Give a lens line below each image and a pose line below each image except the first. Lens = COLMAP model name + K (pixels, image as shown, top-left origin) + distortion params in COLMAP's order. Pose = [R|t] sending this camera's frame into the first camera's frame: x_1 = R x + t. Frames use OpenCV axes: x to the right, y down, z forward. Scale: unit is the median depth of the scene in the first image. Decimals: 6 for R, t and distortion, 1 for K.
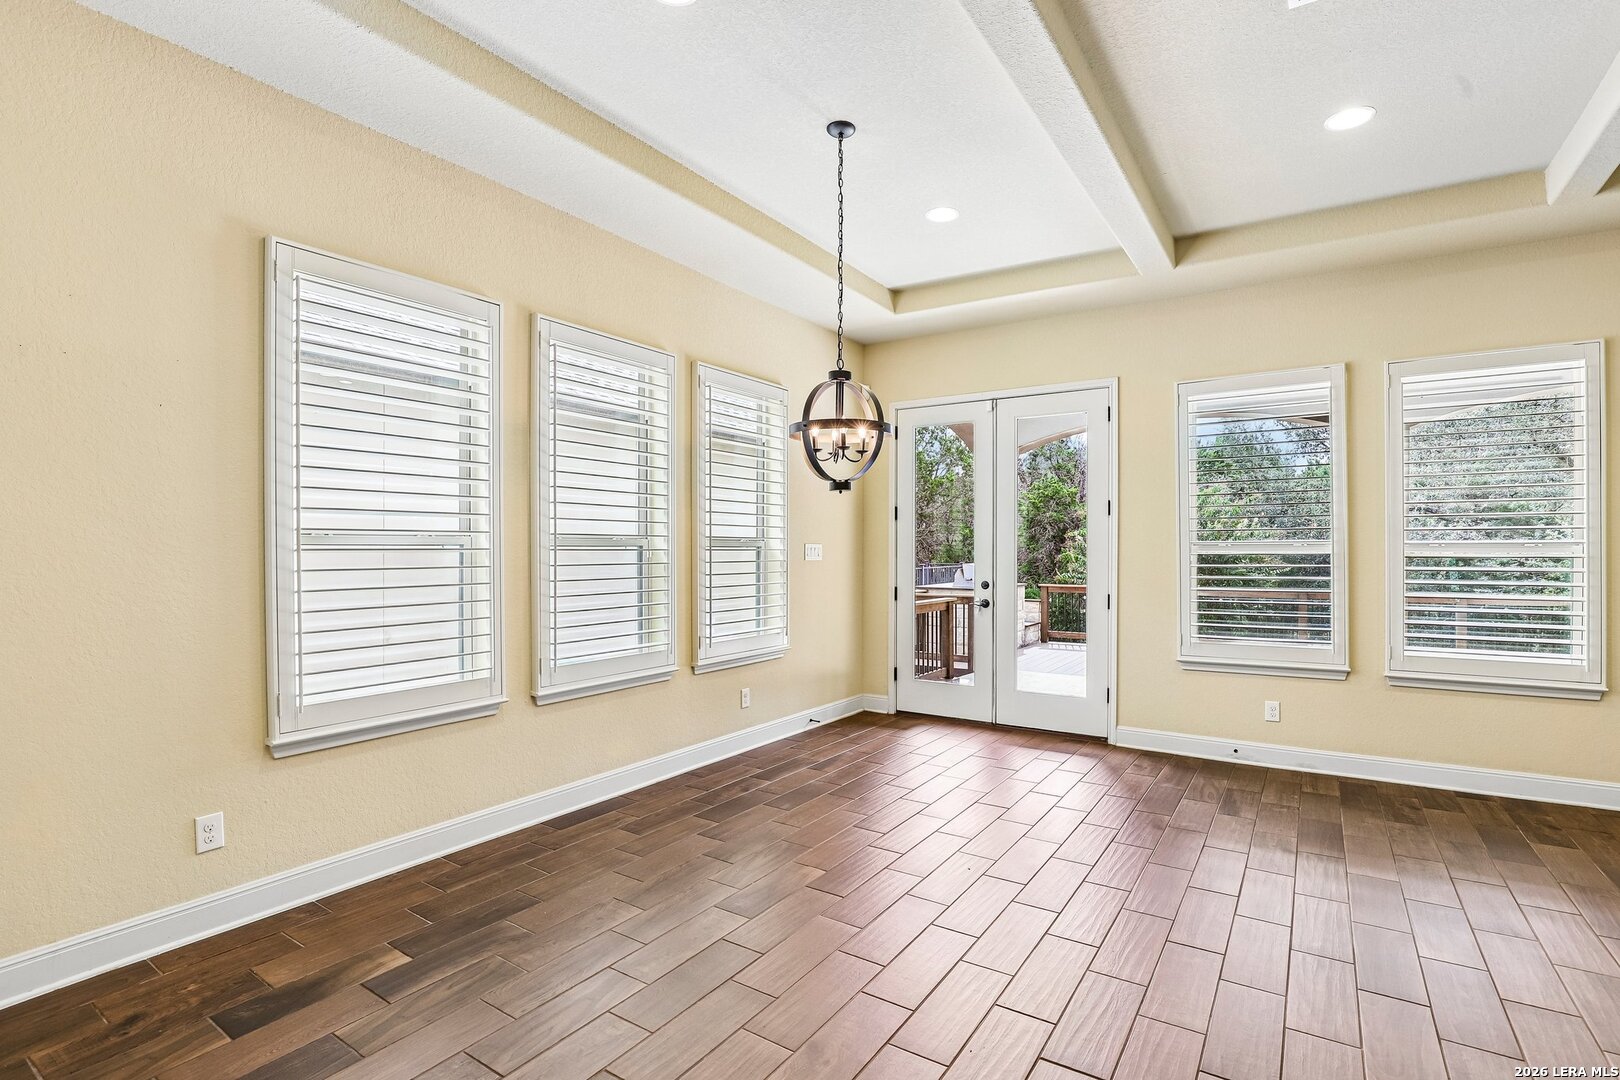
lens RADIAL K [[764.2, 0, 820.2], [0, 764.2, 545.9], [0, 0, 1]] dist [-0.029299, 0.003678]
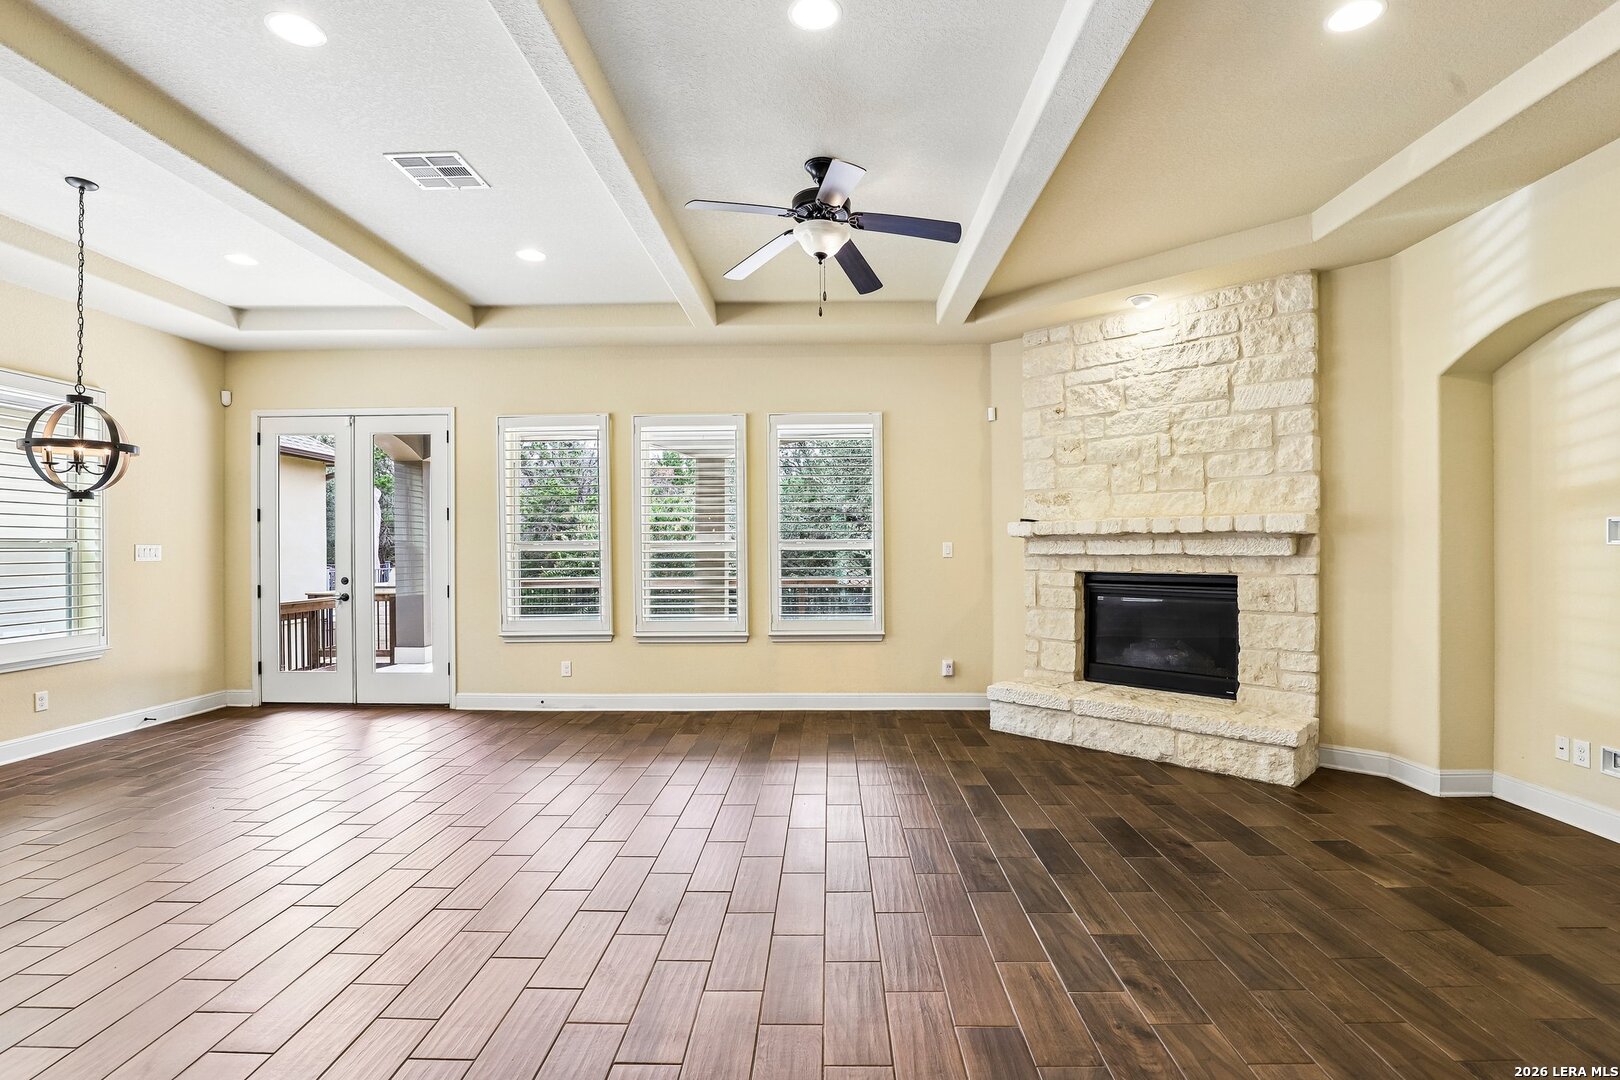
lens RADIAL K [[764.2, 0, 808.4], [0, 764.2, 542.8], [0, 0, 1]] dist [-0.029299, 0.003678]
pose [[0.850699, -0.003911, 0.525639, 0.255471], [0.004658, 0.999989, -0.000099, -0.001569], [-0.525633, 0.002532, 0.850708, -0.365980]]
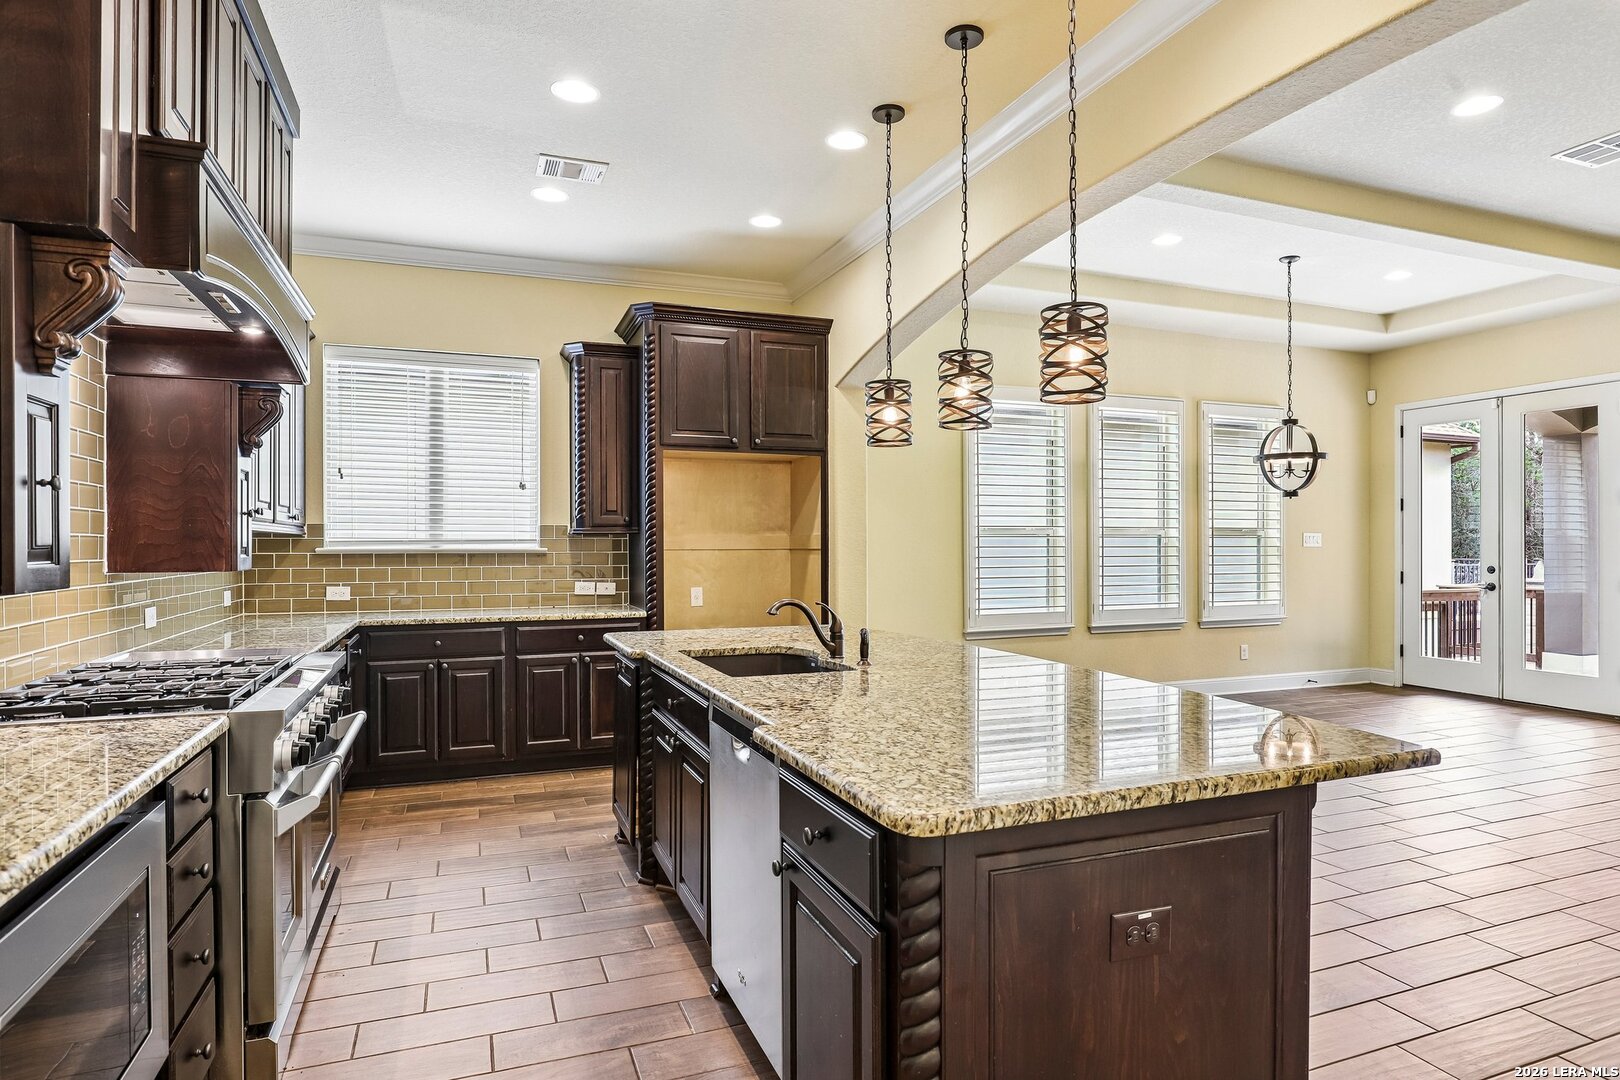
lens RADIAL K [[912.0, 0, 819.2], [0, 912.0, 544.3], [0, 0, 1]] dist [-0.014856, 0.003210]
pose [[0.820983, -0.000161, -0.570953, 0.201437], [0.003476, 0.999983, 0.004716, 0.007171], [0.570943, -0.005857, 0.820969, -0.715691]]
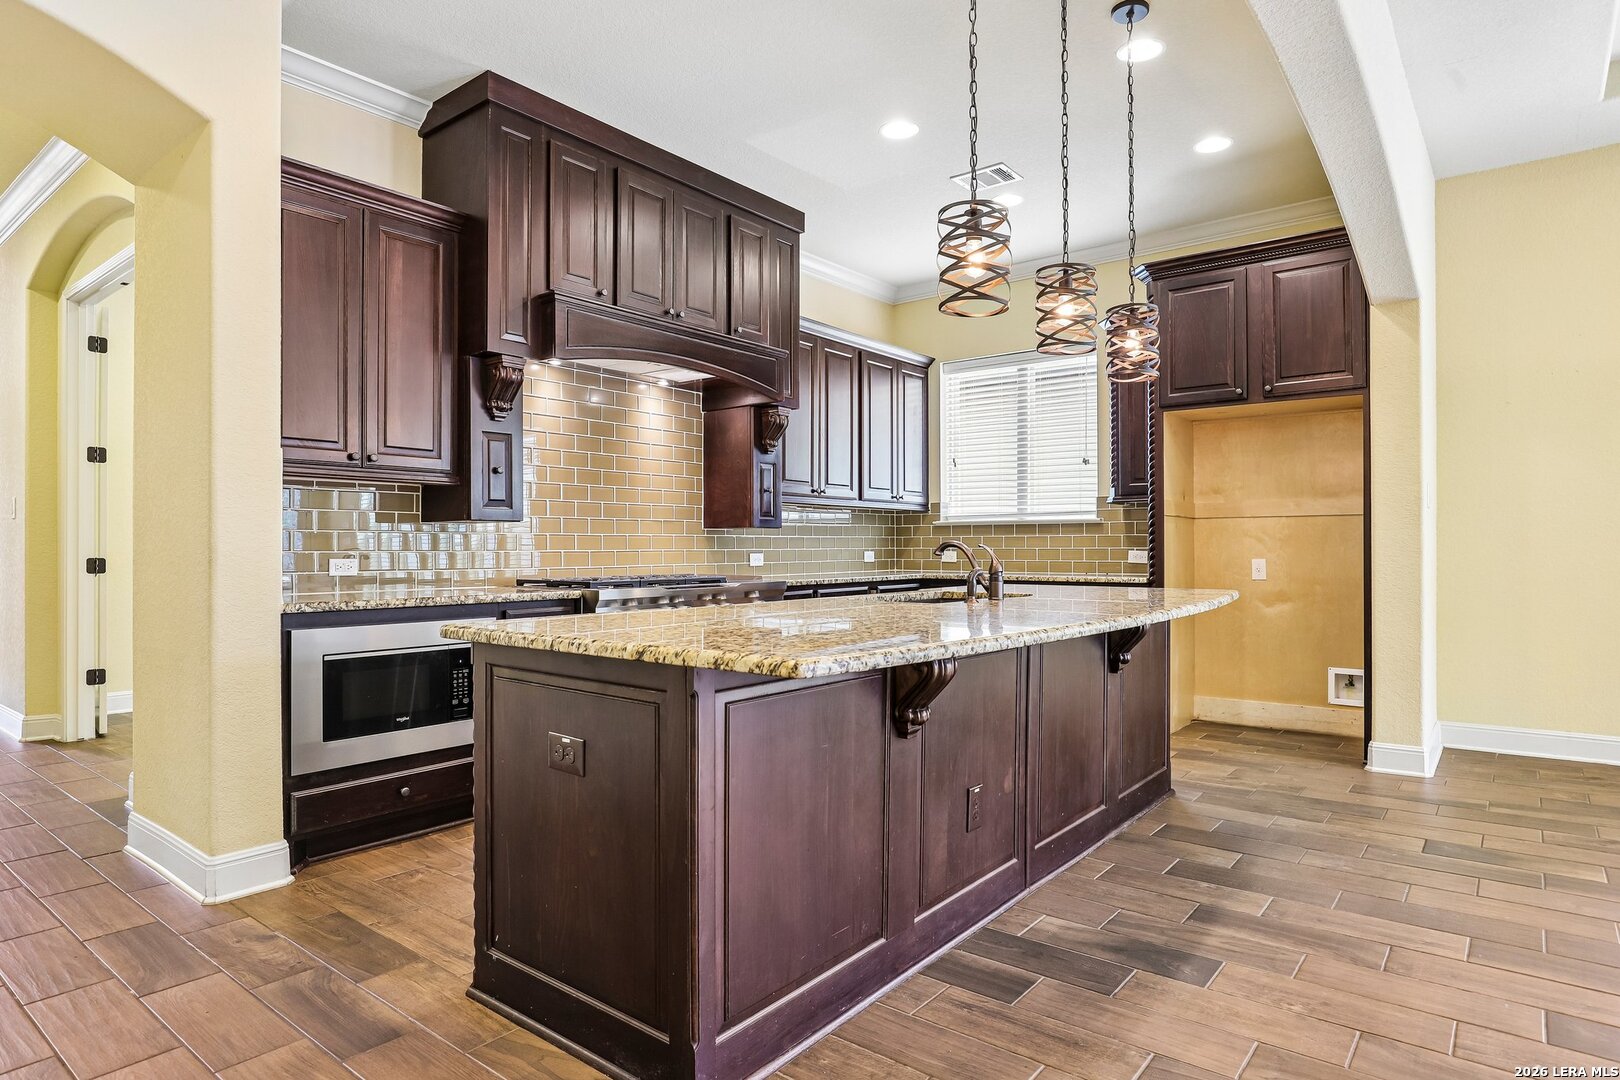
lens RADIAL K [[912.0, 0, 807.5], [0, 912.0, 546.7], [0, 0, 1]] dist [-0.014856, 0.003210]
pose [[-0.096389, -0.000003, -0.995344, 1.737586], [0.006080, 0.999981, -0.000592, 0.233234], [0.995325, -0.006108, -0.096387, 1.632902]]
